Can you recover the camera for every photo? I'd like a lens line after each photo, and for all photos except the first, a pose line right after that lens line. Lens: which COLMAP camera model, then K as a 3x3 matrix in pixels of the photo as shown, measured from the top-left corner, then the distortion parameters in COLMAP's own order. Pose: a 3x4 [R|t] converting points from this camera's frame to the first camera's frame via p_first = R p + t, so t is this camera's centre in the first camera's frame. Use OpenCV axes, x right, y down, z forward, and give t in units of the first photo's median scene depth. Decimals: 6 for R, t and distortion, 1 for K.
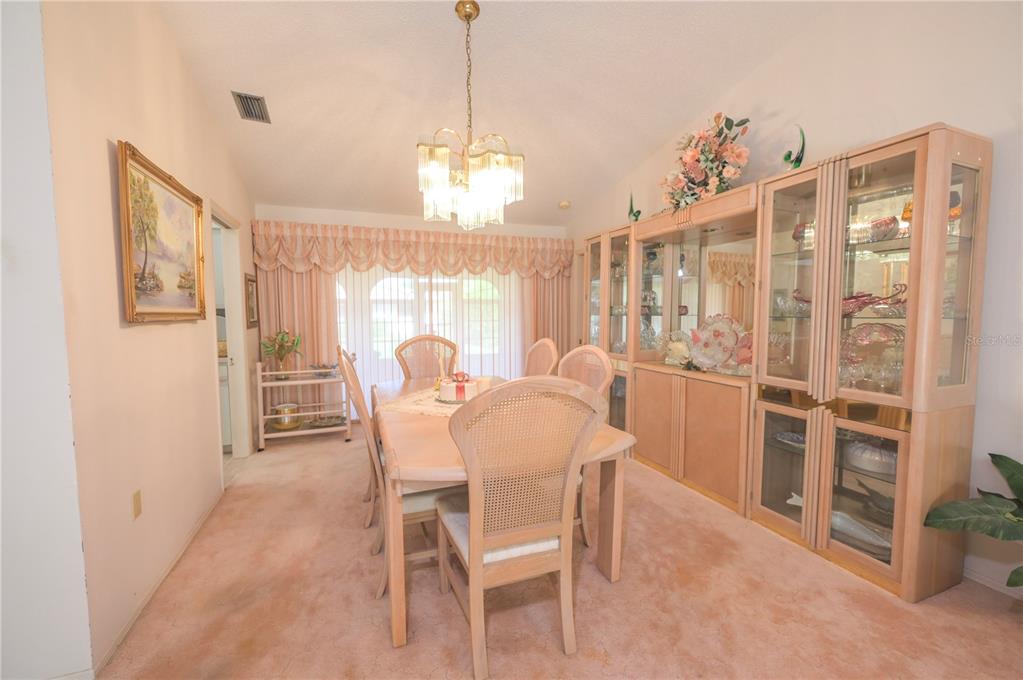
lens RADIAL K [[408.0, 0, 502.6], [0, 408.0, 339.6], [0, 0, 1]] dist [0.000249, 0.000131]
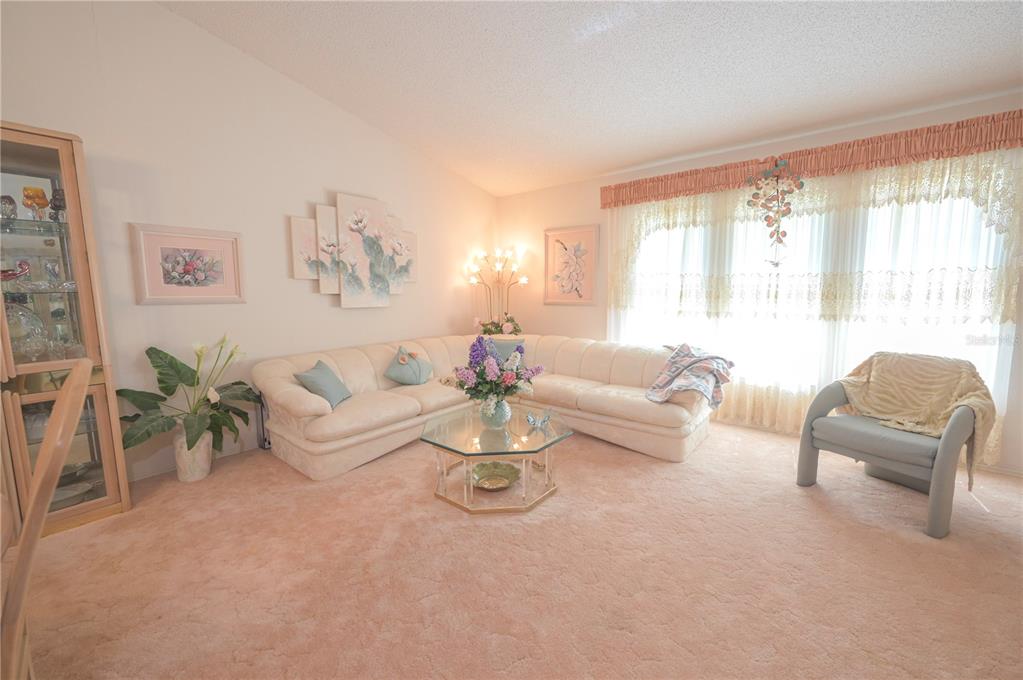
lens RADIAL K [[408.0, 0, 508.6], [0, 408.0, 335.1], [0, 0, 1]] dist [0.000249, 0.000131]
pose [[-0.490050, -0.092077, 0.866818, -0.524515], [0.069225, 0.987154, 0.143996, -0.011257], [-0.868941, 0.130570, -0.477381, 0.381215]]
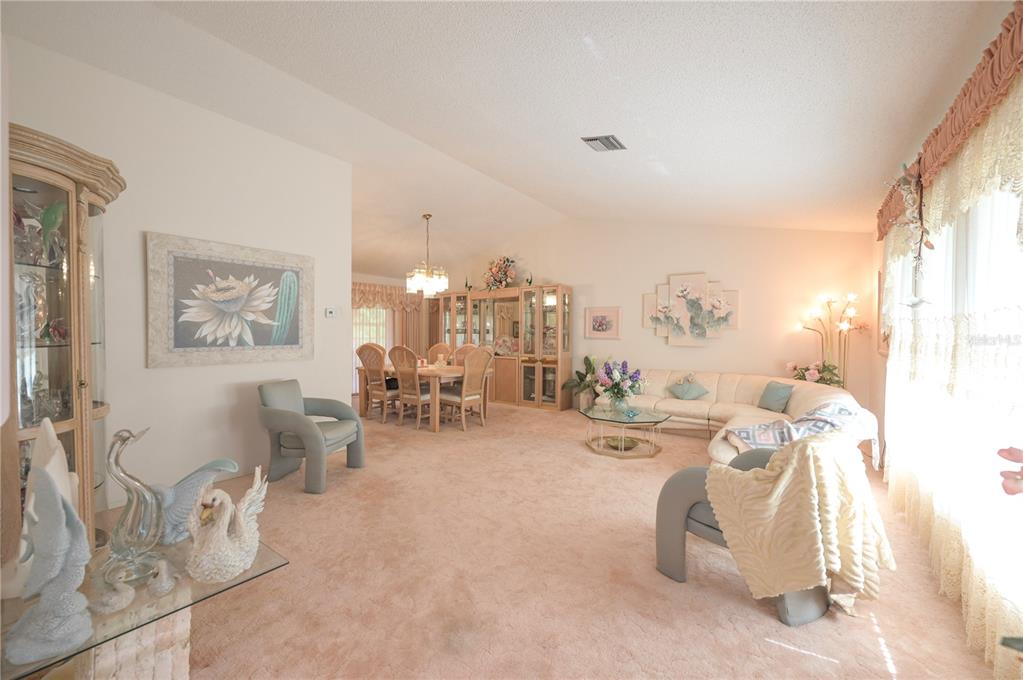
lens RADIAL K [[408.0, 0, 513.7], [0, 408.0, 341.0], [0, 0, 1]] dist [0.000249, 0.000131]
pose [[0.828480, -0.001712, 0.560016, -1.057049], [0.030189, 0.998678, -0.041608, 0.117228], [-0.559204, 0.051378, 0.827437, -1.394458]]
